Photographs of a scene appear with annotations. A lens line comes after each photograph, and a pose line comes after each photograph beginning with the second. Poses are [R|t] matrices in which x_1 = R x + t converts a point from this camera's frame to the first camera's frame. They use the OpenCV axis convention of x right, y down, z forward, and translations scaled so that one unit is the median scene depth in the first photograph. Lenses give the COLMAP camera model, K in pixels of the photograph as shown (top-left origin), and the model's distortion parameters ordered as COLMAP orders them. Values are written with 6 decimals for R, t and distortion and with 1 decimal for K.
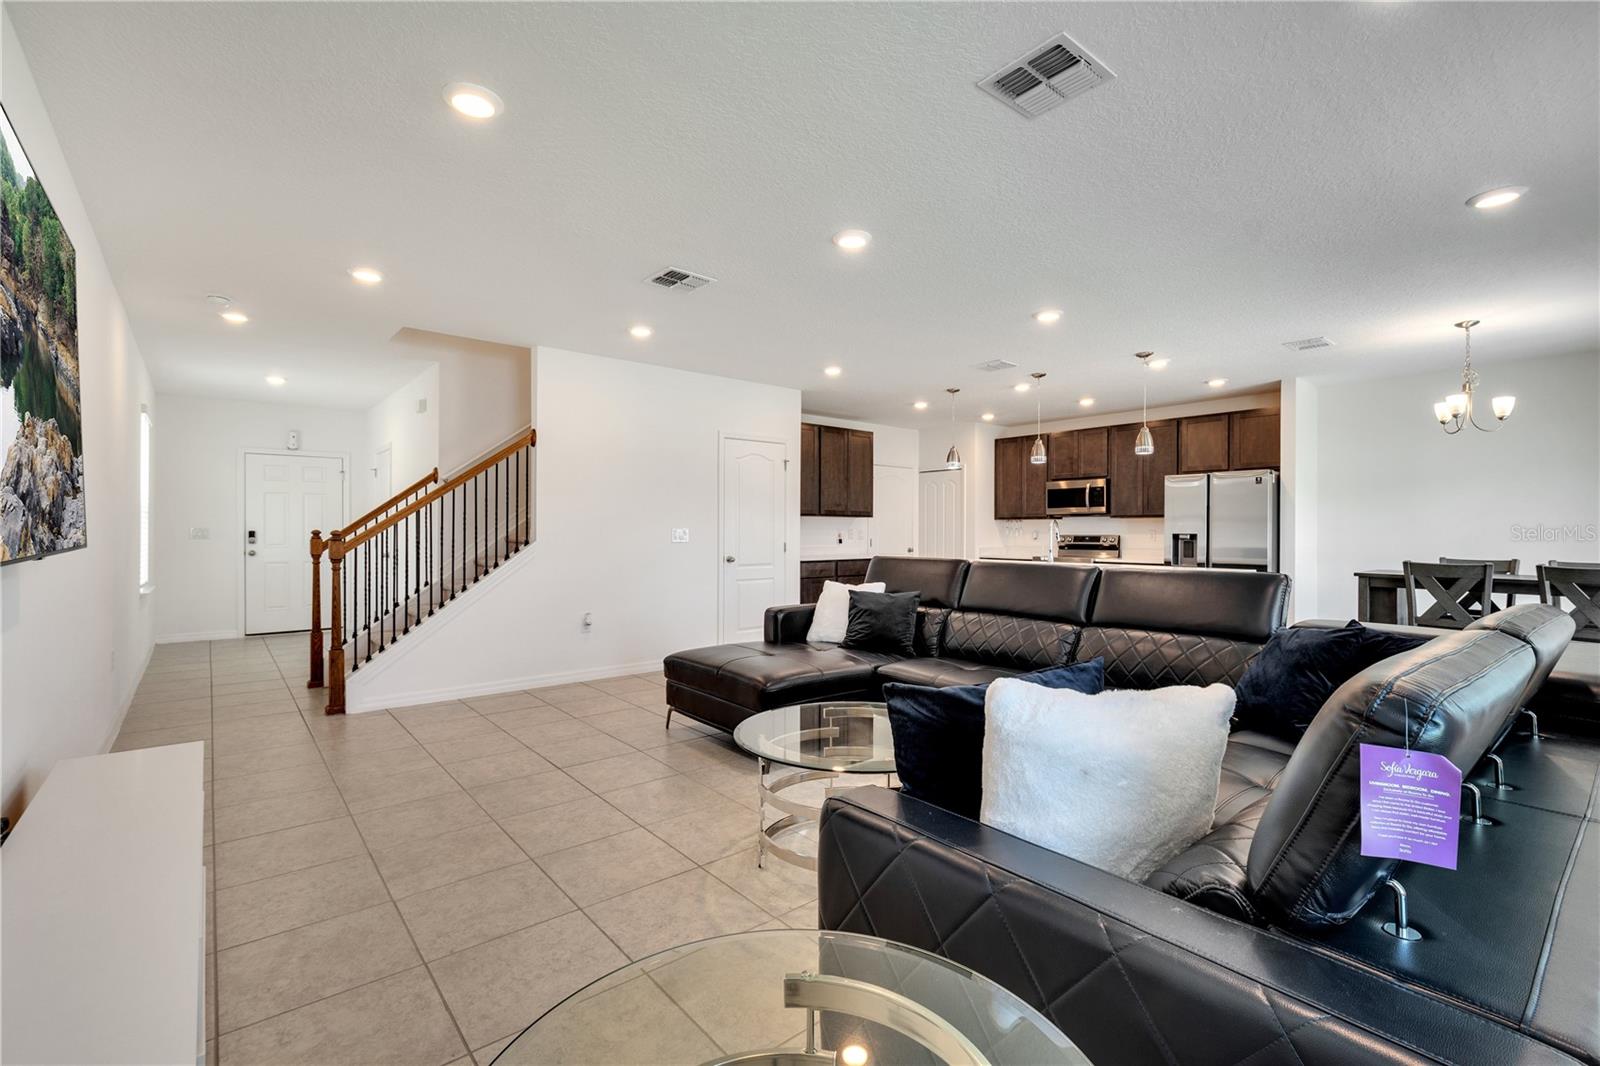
lens RADIAL K [[696.5, 0, 801.9], [0, 696.5, 532.8], [0, 0, 1]] dist [0.011925, -0.002937]
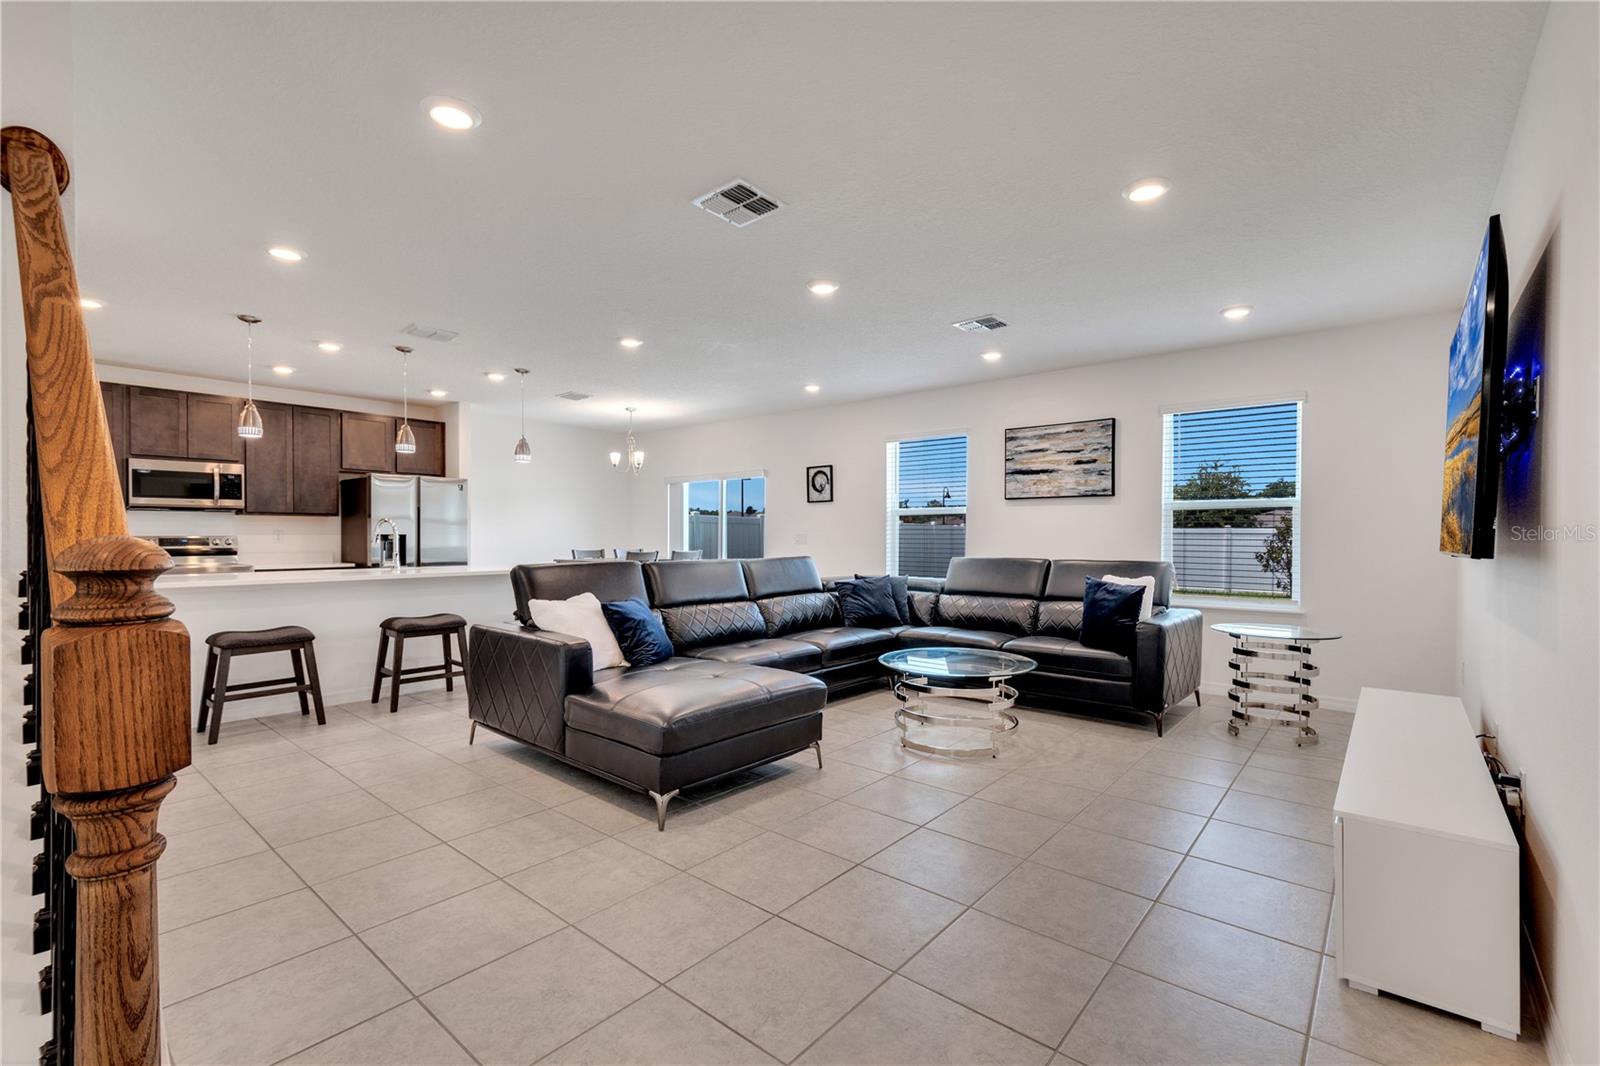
lens RADIAL K [[696.5, 0, 797.5], [0, 696.5, 545.2], [0, 0, 1]] dist [0.011925, -0.002937]
pose [[-0.160454, -0.019947, 0.986842, -0.450921], [-0.002606, 0.999801, 0.019785, -0.003723], [-0.987040, 0.000603, -0.160474, 0.507585]]
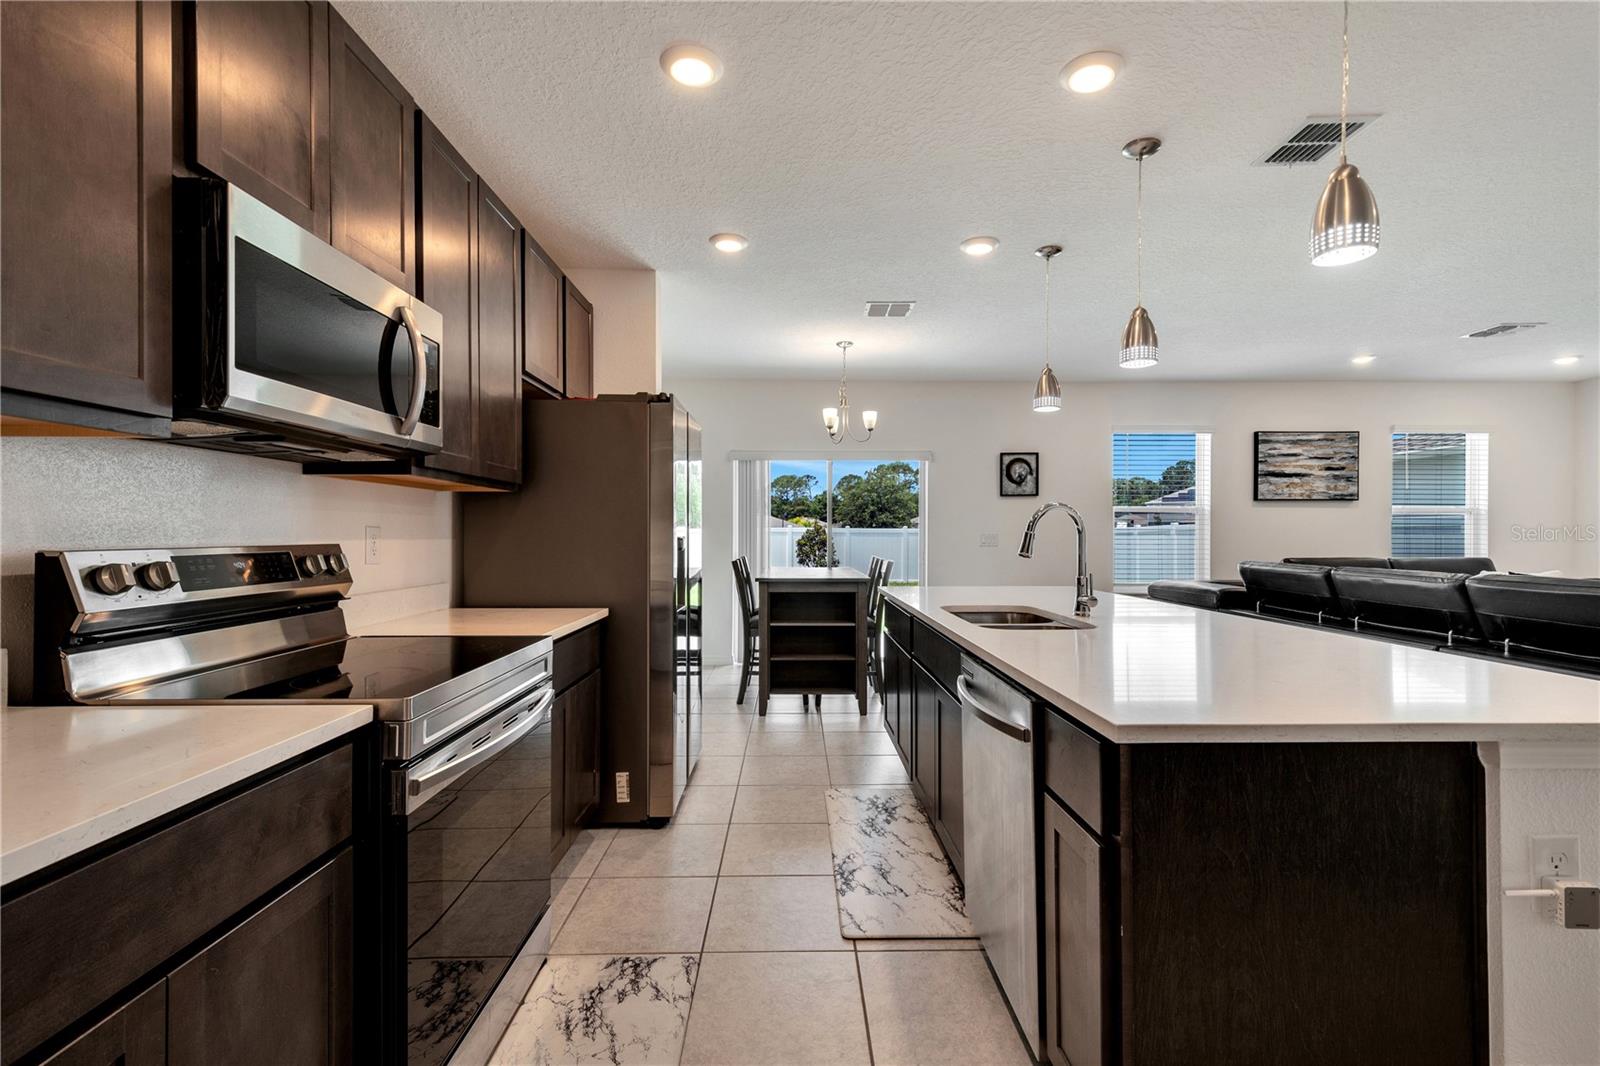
lens RADIAL K [[696.5, 0, 798.9], [0, 696.5, 534.1], [0, 0, 1]] dist [0.011925, -0.002937]
pose [[-0.770256, -0.004795, 0.637717, 0.075369], [-0.003604, 0.999988, 0.003165, -0.002350], [-0.637725, 0.000139, -0.770264, 1.005477]]
